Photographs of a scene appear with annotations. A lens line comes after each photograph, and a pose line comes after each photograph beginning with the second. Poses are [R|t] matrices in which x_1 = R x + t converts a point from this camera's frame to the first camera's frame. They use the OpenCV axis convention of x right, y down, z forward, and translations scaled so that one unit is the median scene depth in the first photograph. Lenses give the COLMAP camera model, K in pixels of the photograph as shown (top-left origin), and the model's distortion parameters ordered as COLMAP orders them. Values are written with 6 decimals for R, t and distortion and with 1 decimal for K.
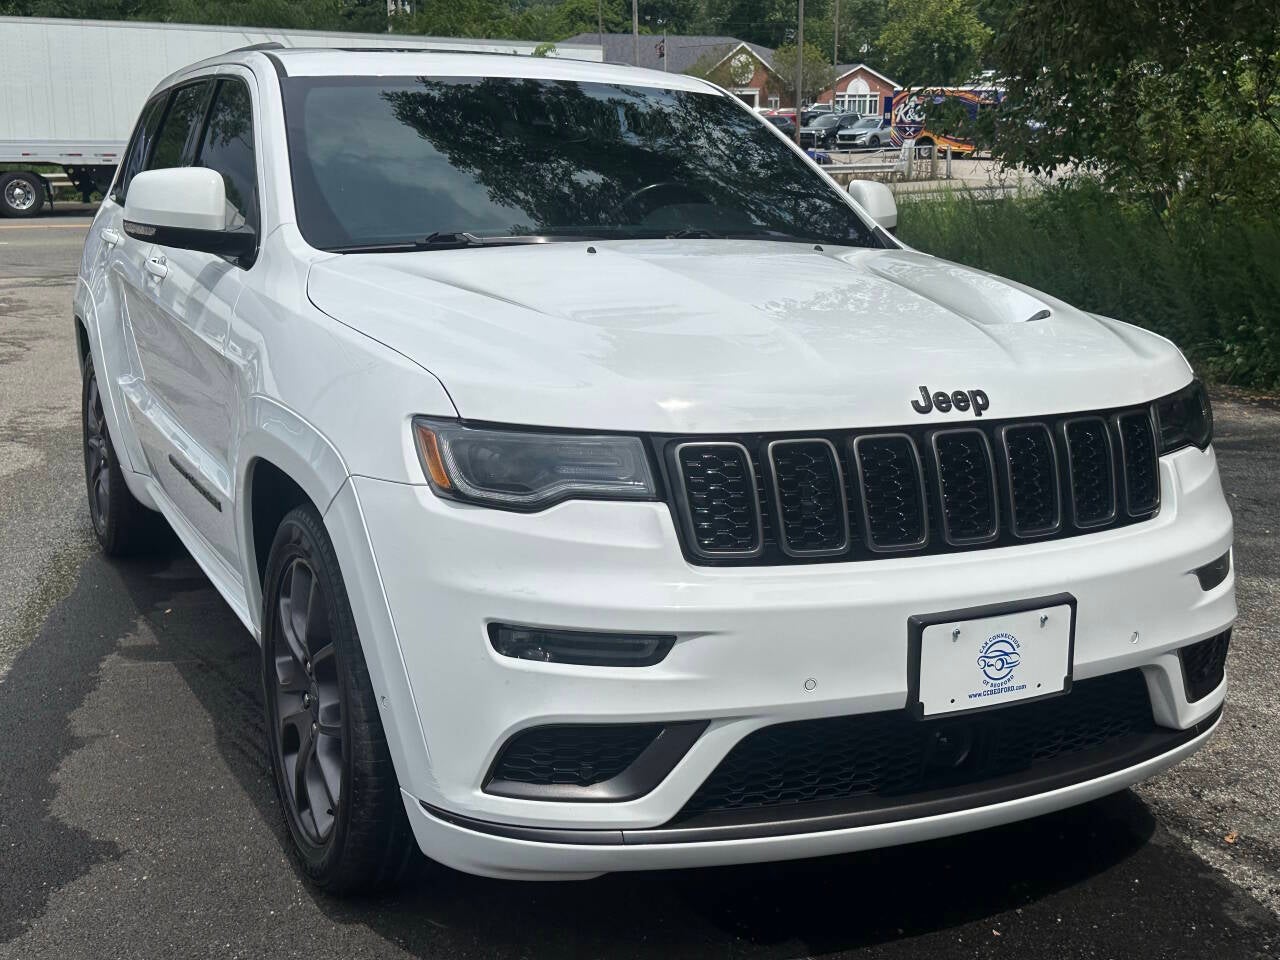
lens RADIAL K [[1539.5, 0, 640.7], [0, 1539.5, 492.8], [0, 0, 1]] dist [0.118128, 0.000000]
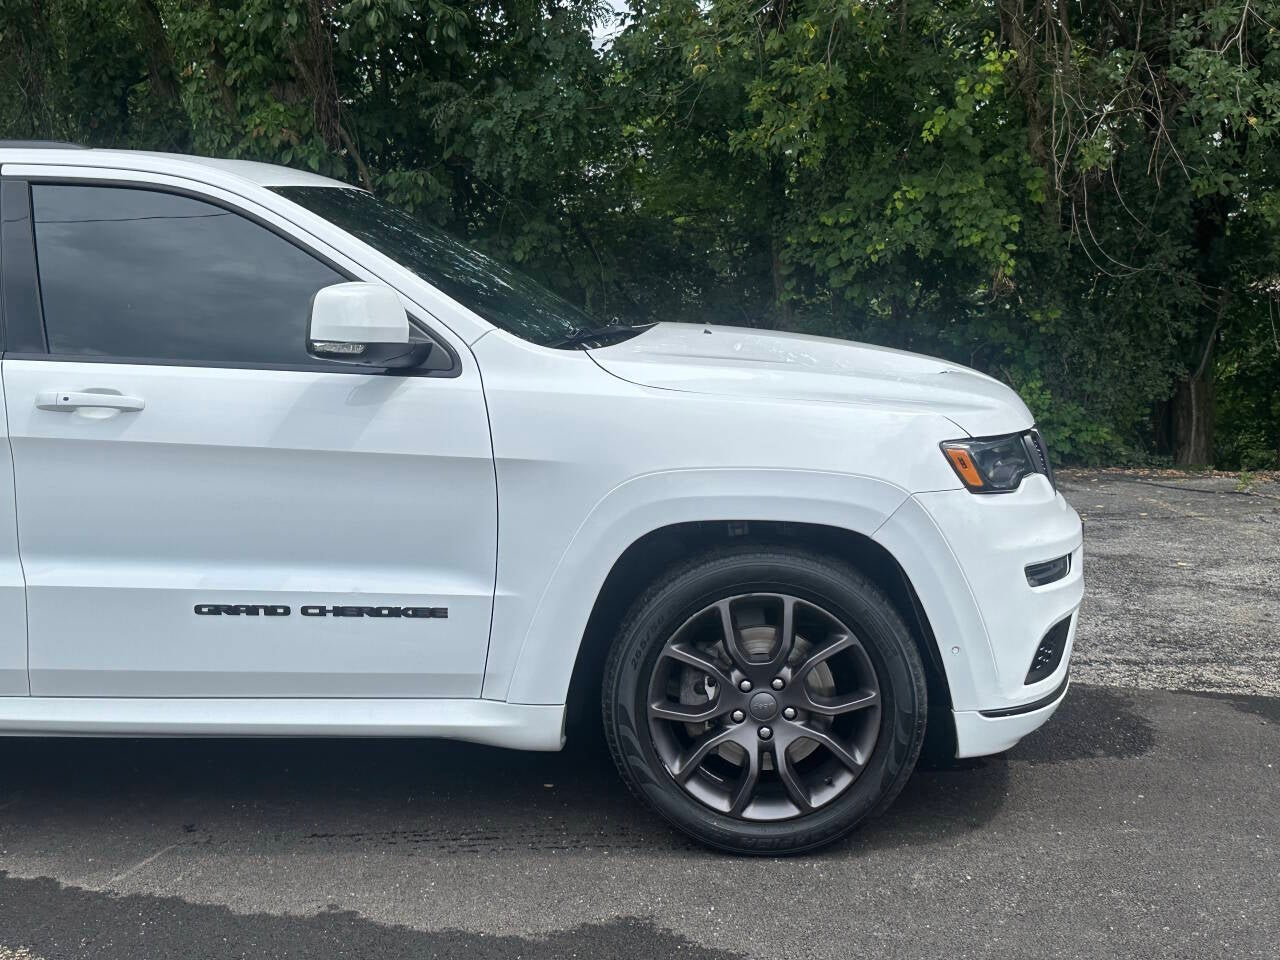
lens RADIAL K [[1539.5, 0, 648.5], [0, 1539.5, 482.2], [0, 0, 1]] dist [0.118128, 0.000000]
pose [[0.477107, -0.143612, 0.867032, -0.058585], [0.198848, 0.978614, 0.052673, -0.005541], [-0.856054, 0.147277, 0.495460, 0.020940]]
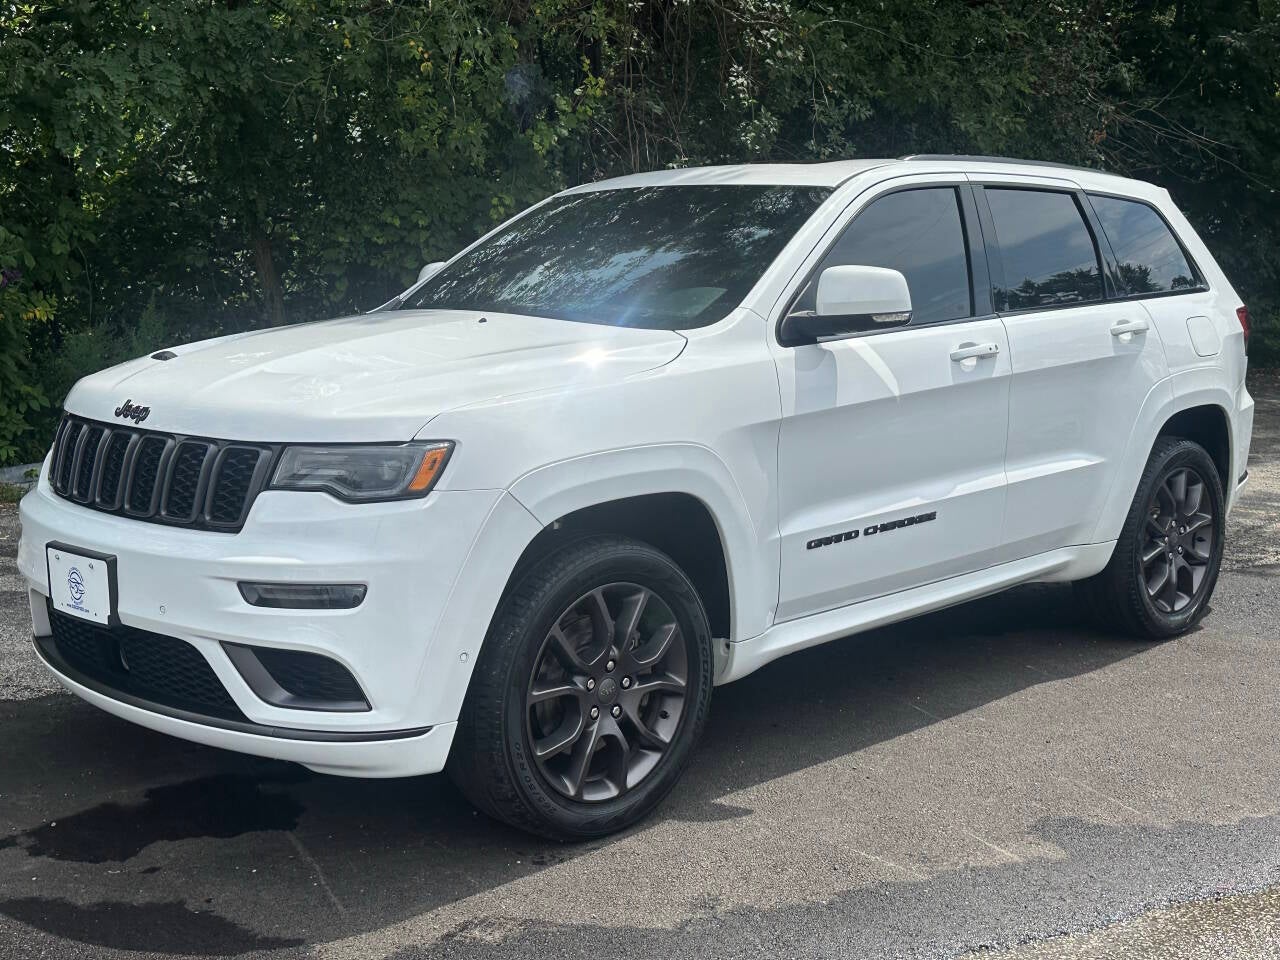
lens RADIAL K [[1539.5, 0, 635.5], [0, 1539.5, 482.7], [0, 0, 1]] dist [0.118128, 0.000000]
pose [[-0.282700, -0.152817, 0.946957, -0.072293], [0.189615, 0.958843, 0.211342, -0.023988], [-0.940280, 0.239304, -0.242089, 0.106405]]
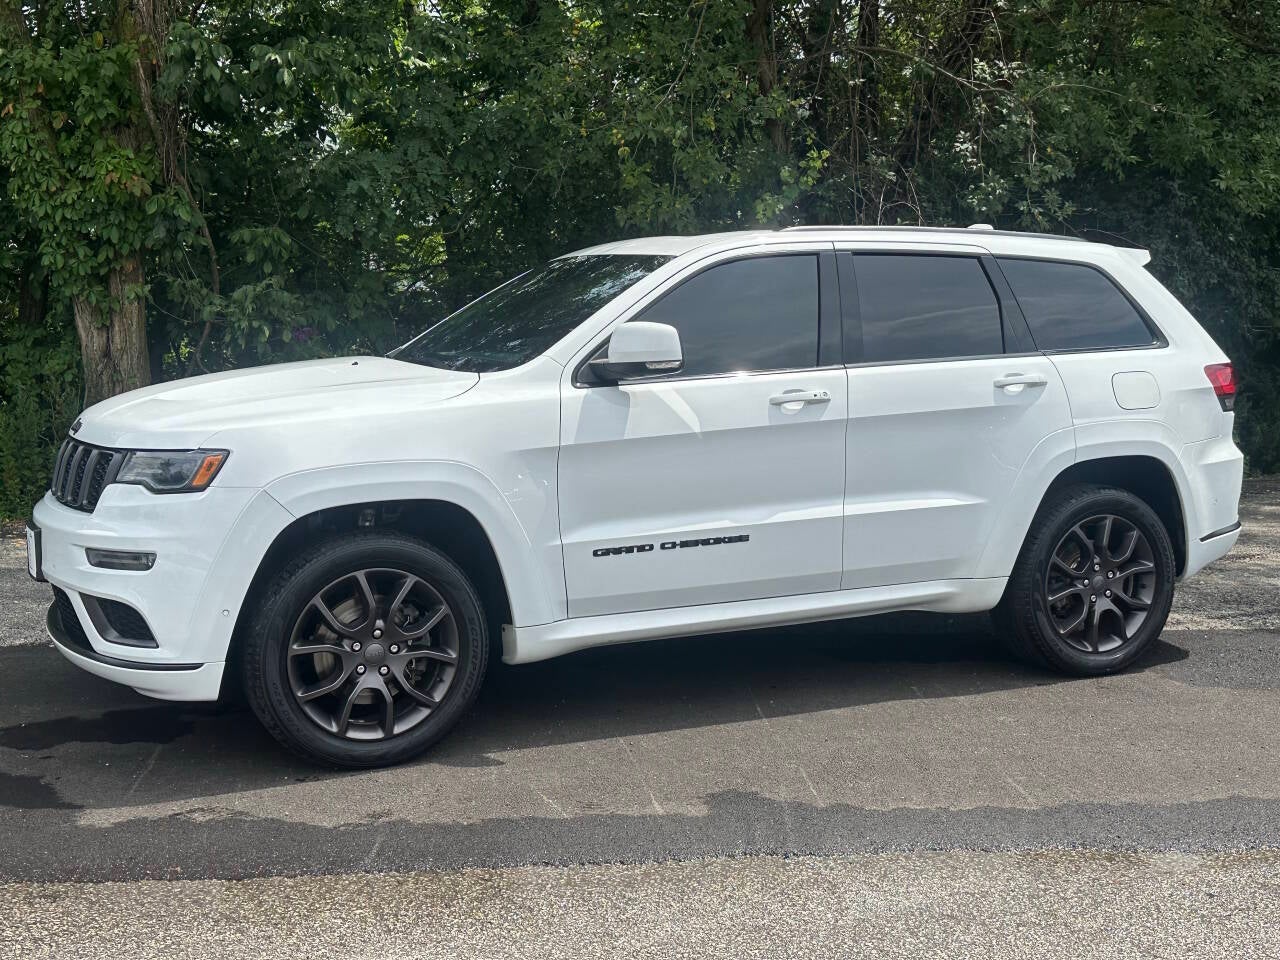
lens RADIAL K [[1539.5, 0, 632.1], [0, 1539.5, 485.8], [0, 0, 1]] dist [0.118128, 0.000000]
pose [[0.044526, -0.122703, 0.991444, -0.090118], [0.203385, 0.972757, 0.111256, -0.017902], [-0.978086, 0.196692, 0.068269, 0.076383]]
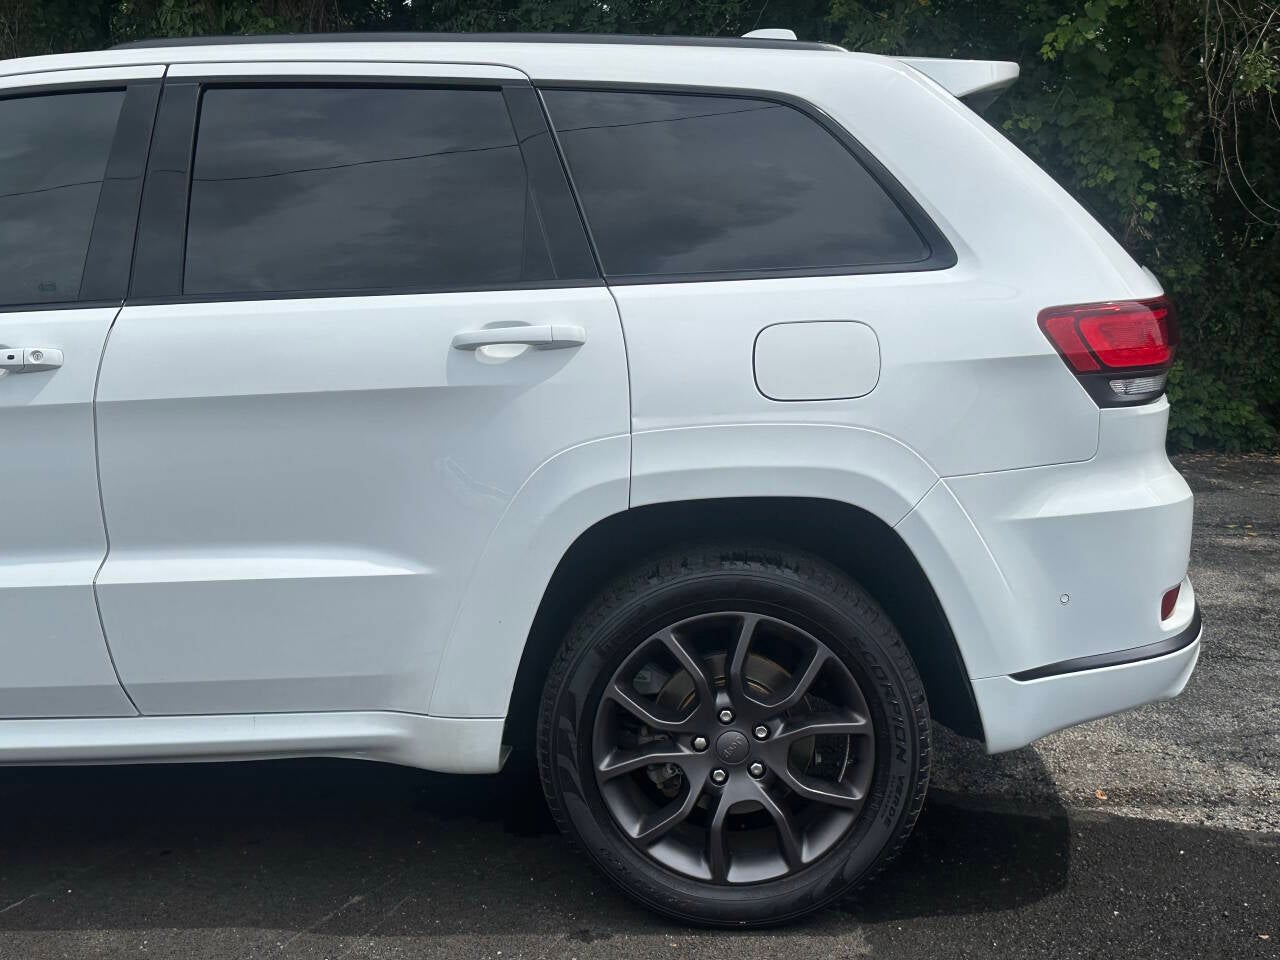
lens RADIAL K [[1539.5, 0, 645.2], [0, 1539.5, 467.7], [0, 0, 1]] dist [0.118128, 0.000000]
pose [[0.508631, -0.162937, 0.845426, -0.035762], [0.193965, 0.978373, 0.071865, -0.008040], [-0.838852, 0.127430, 0.529235, 0.033185]]
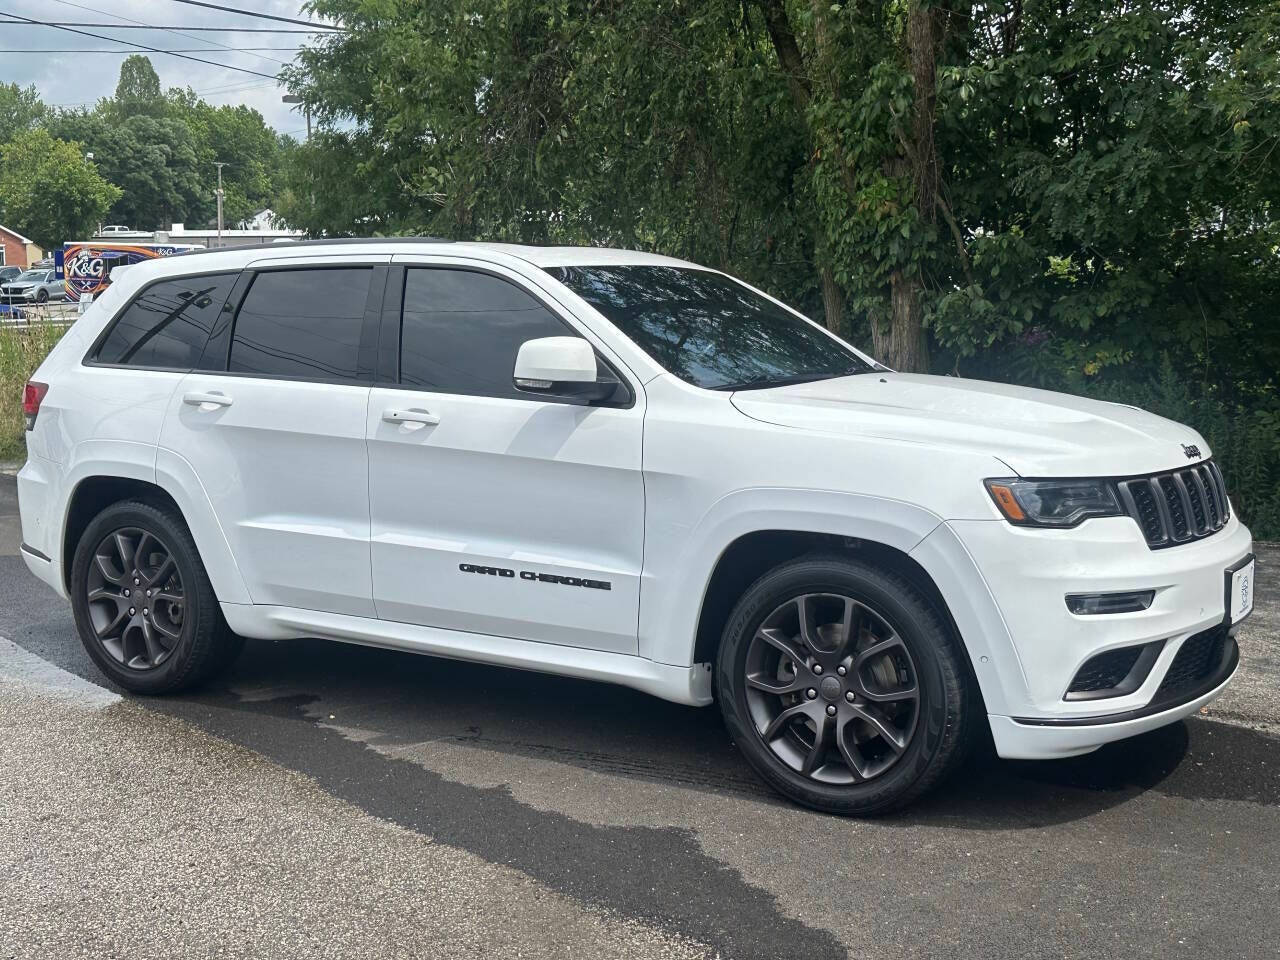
lens RADIAL K [[1539.5, 0, 641.5], [0, 1539.5, 482.1], [0, 0, 1]] dist [0.118128, 0.000000]
pose [[0.851565, -0.071830, 0.519305, -0.050989], [0.124236, 0.990002, -0.066789, 0.000669], [-0.509316, 0.121391, 0.851975, -0.008119]]
